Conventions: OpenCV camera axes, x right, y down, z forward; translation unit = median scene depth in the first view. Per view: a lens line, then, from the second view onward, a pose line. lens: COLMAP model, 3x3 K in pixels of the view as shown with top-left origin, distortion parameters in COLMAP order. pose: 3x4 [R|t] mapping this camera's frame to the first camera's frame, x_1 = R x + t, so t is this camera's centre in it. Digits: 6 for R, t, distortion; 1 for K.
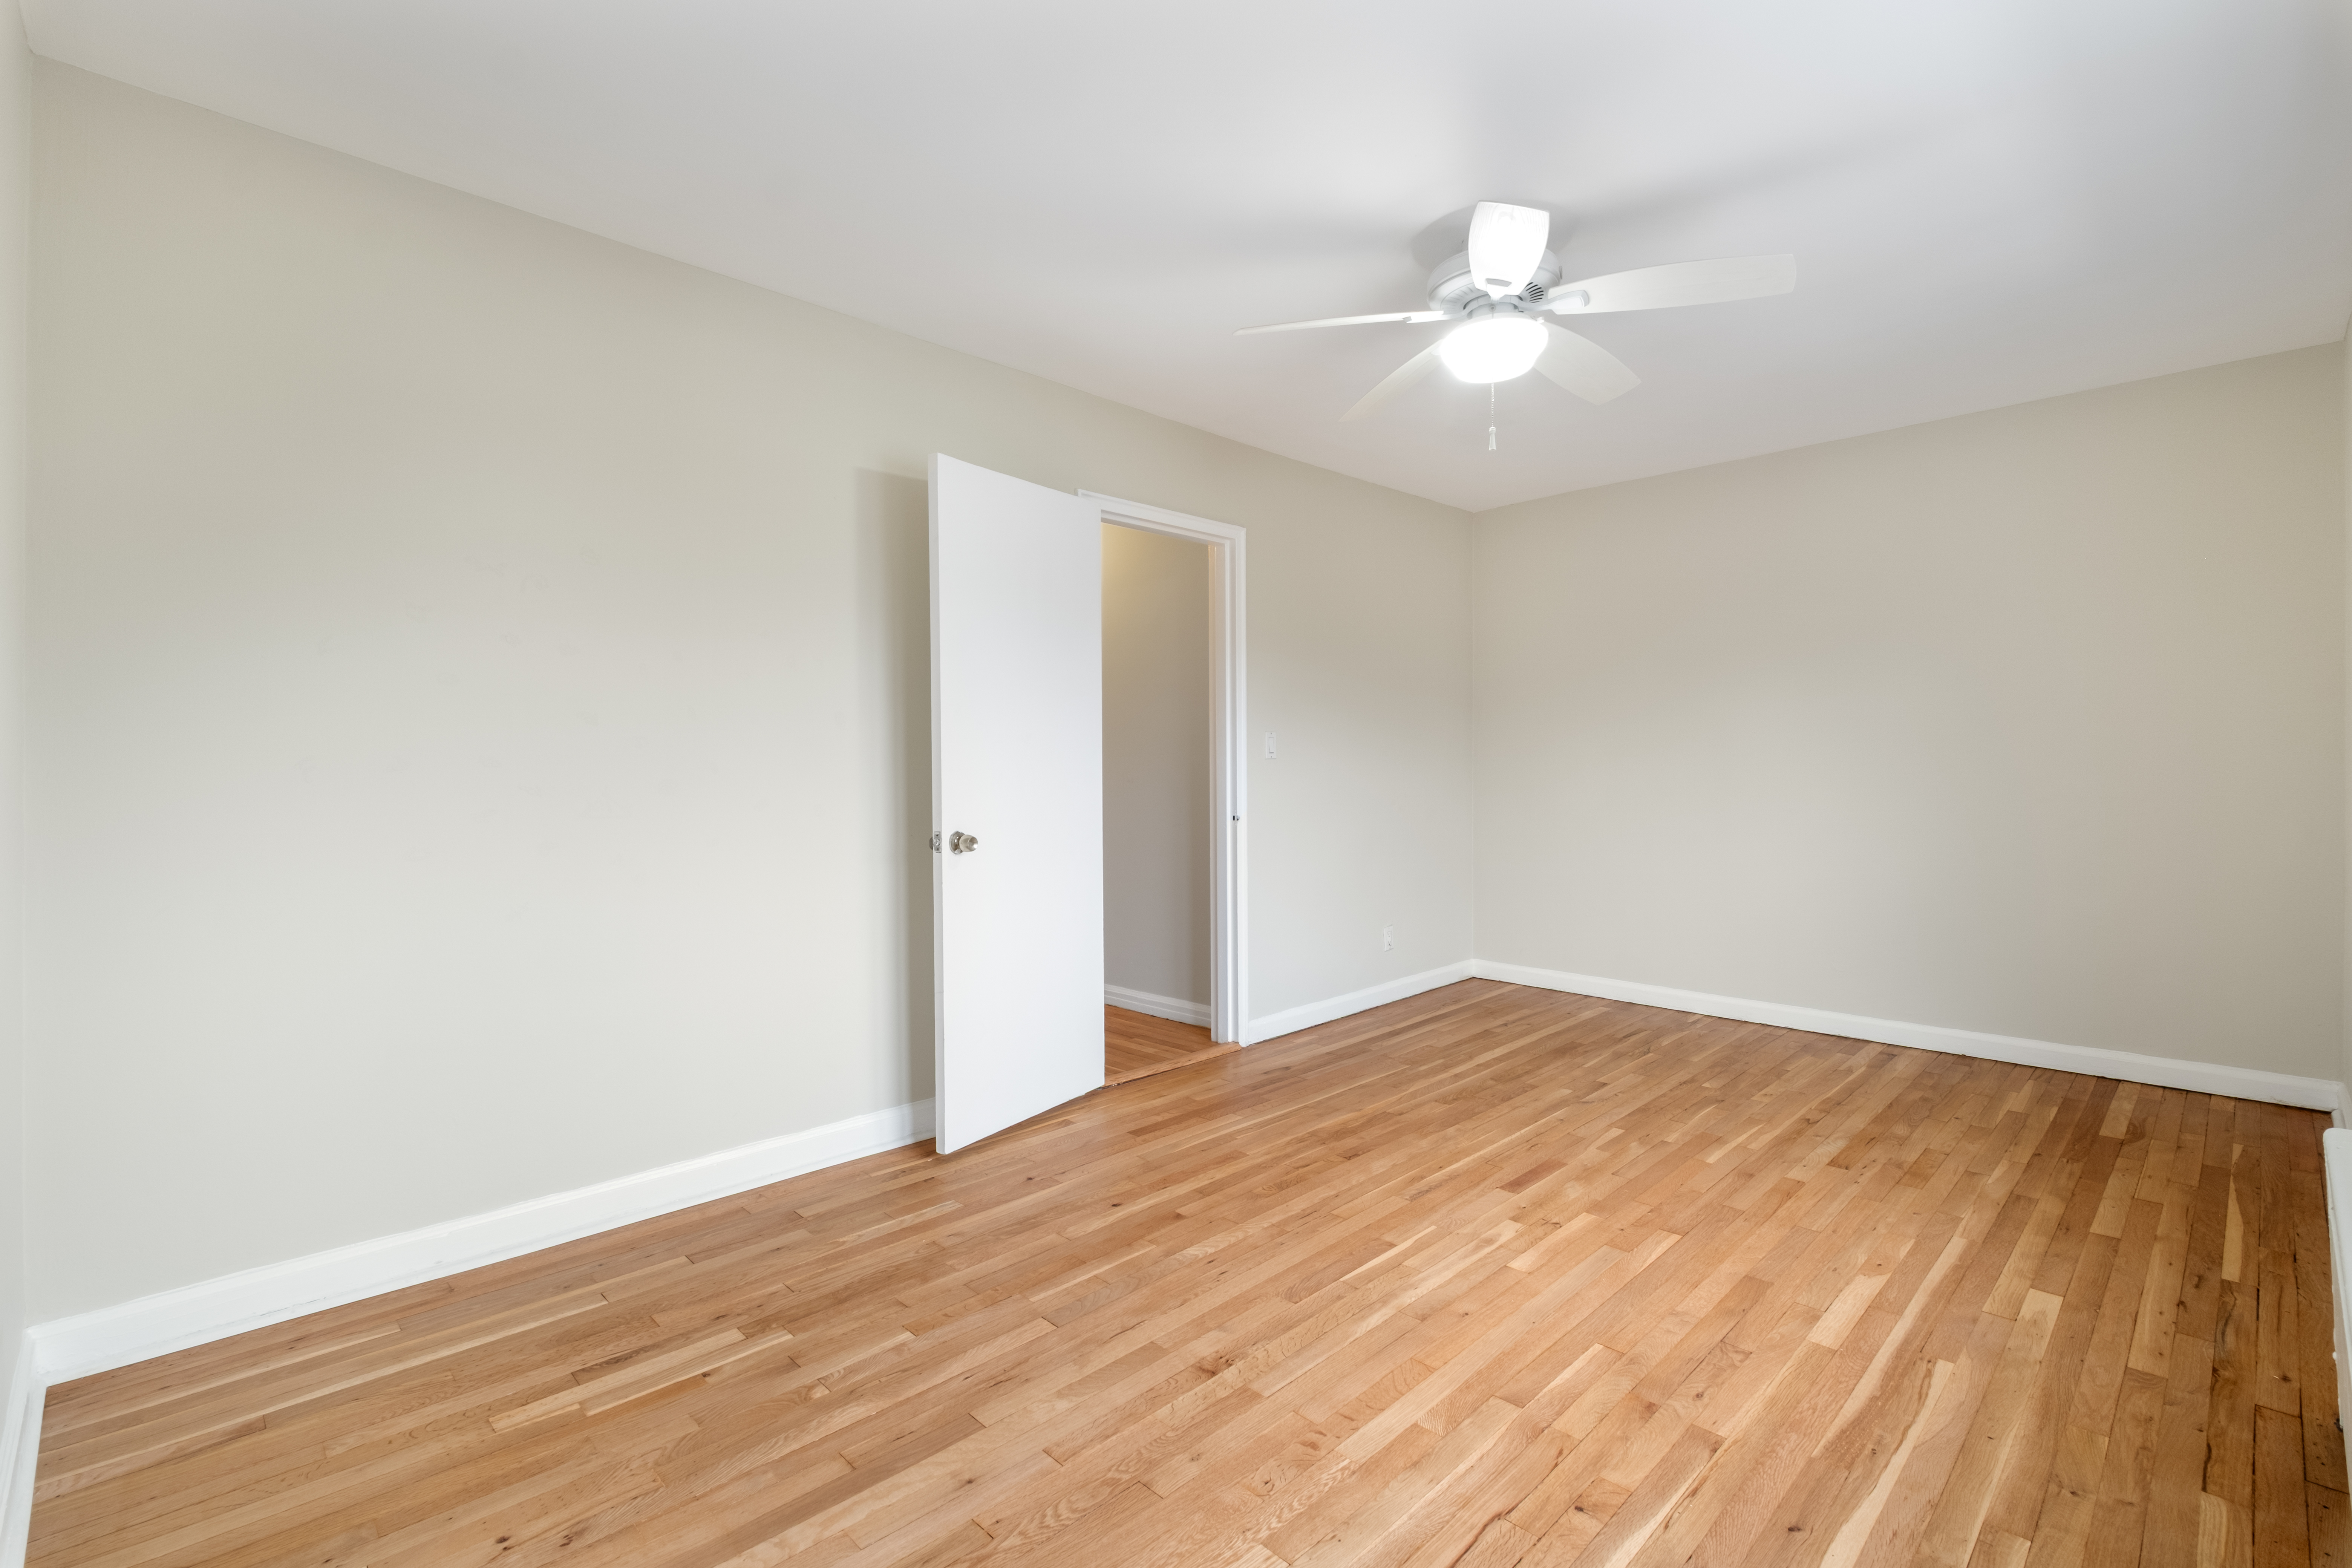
lens RADIAL K [[1045.4, 0, 1189.5], [0, 1045.4, 777.6], [0, 0, 1]] dist [0.001869, 0.000359]
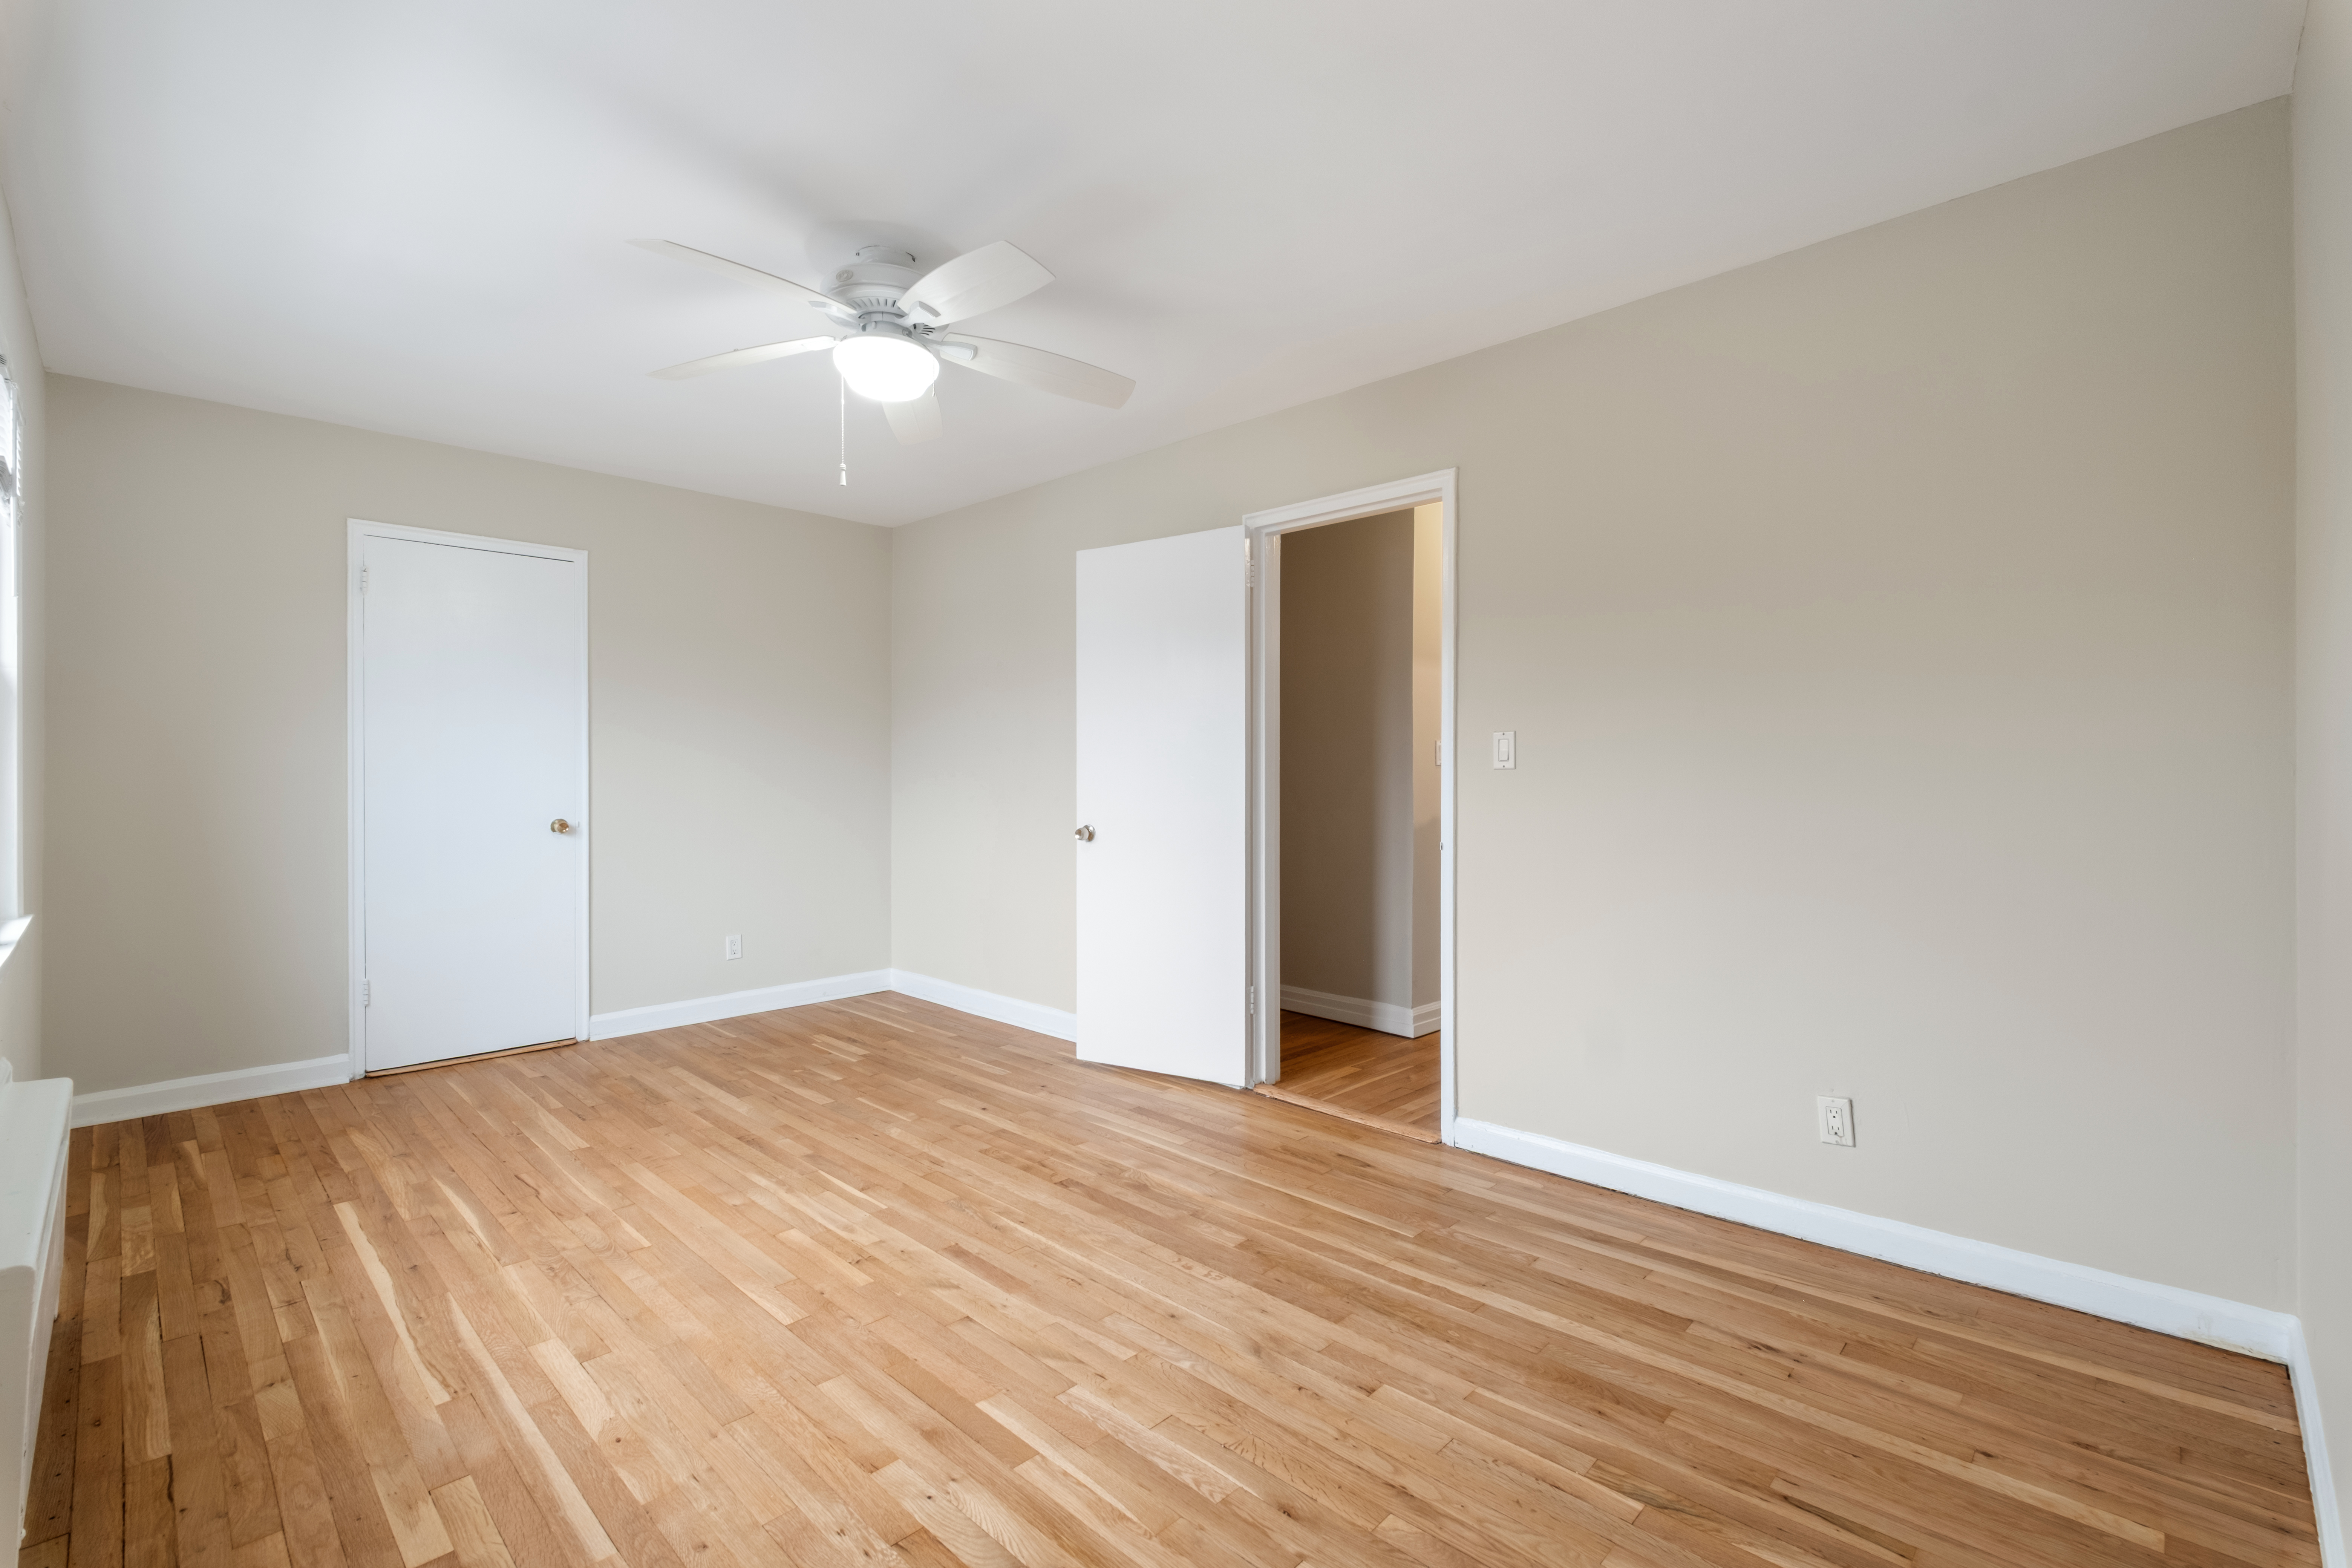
lens RADIAL K [[1045.4, 0, 1189.5], [0, 1045.4, 777.6], [0, 0, 1]] dist [0.001869, 0.000359]
pose [[0.024922, 0.009301, -0.999646, 1.398627], [-0.012176, 0.999885, 0.009000, -0.027460], [0.999615, 0.011947, 0.025032, 1.363764]]
